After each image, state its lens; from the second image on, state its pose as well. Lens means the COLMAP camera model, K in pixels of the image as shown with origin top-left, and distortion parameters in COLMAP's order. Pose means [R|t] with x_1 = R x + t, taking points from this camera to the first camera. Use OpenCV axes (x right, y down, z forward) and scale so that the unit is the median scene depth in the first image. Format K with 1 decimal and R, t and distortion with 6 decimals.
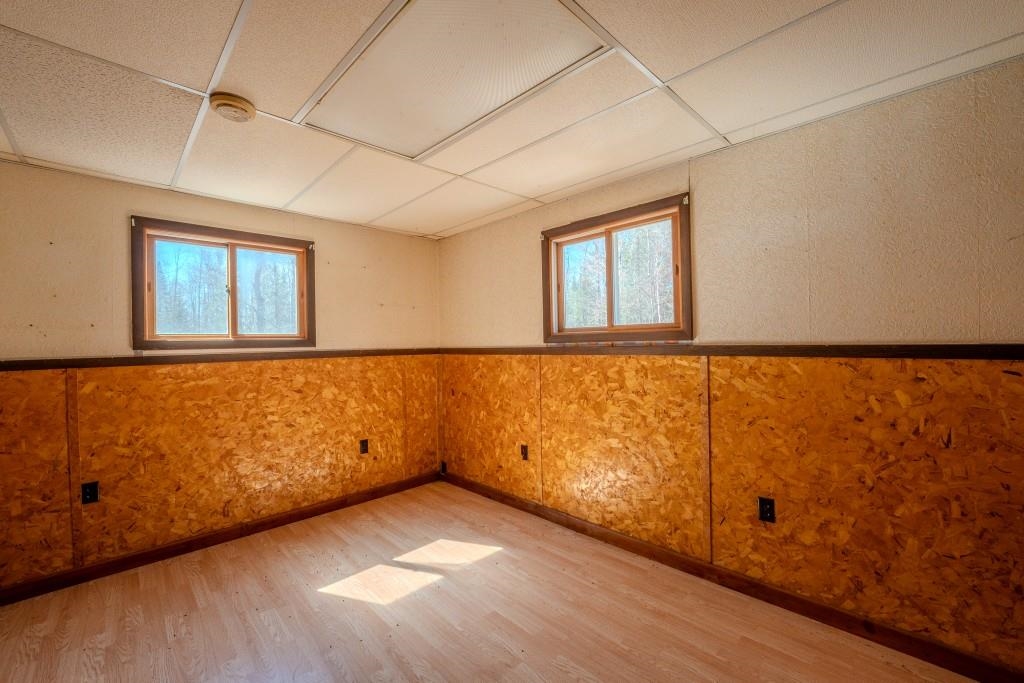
lens RADIAL K [[418.5, 0, 512.0], [0, 418.5, 341.5], [0, 0, 1]] dist [-0.019775, 0.000897]
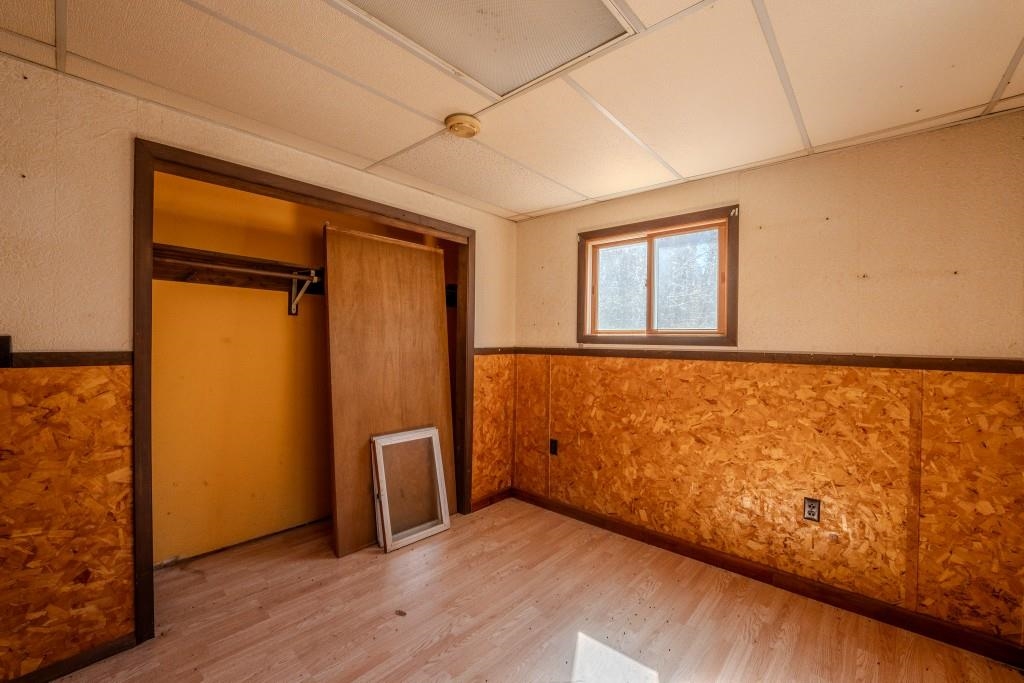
lens RADIAL K [[418.5, 0, 512.0], [0, 418.5, 341.5], [0, 0, 1]] dist [-0.019775, 0.000897]
pose [[0.070749, 0.026717, -0.997136, 0.268269], [-0.011436, 0.999597, 0.025972, -0.011708], [0.997429, 0.009566, 0.071026, 0.611561]]
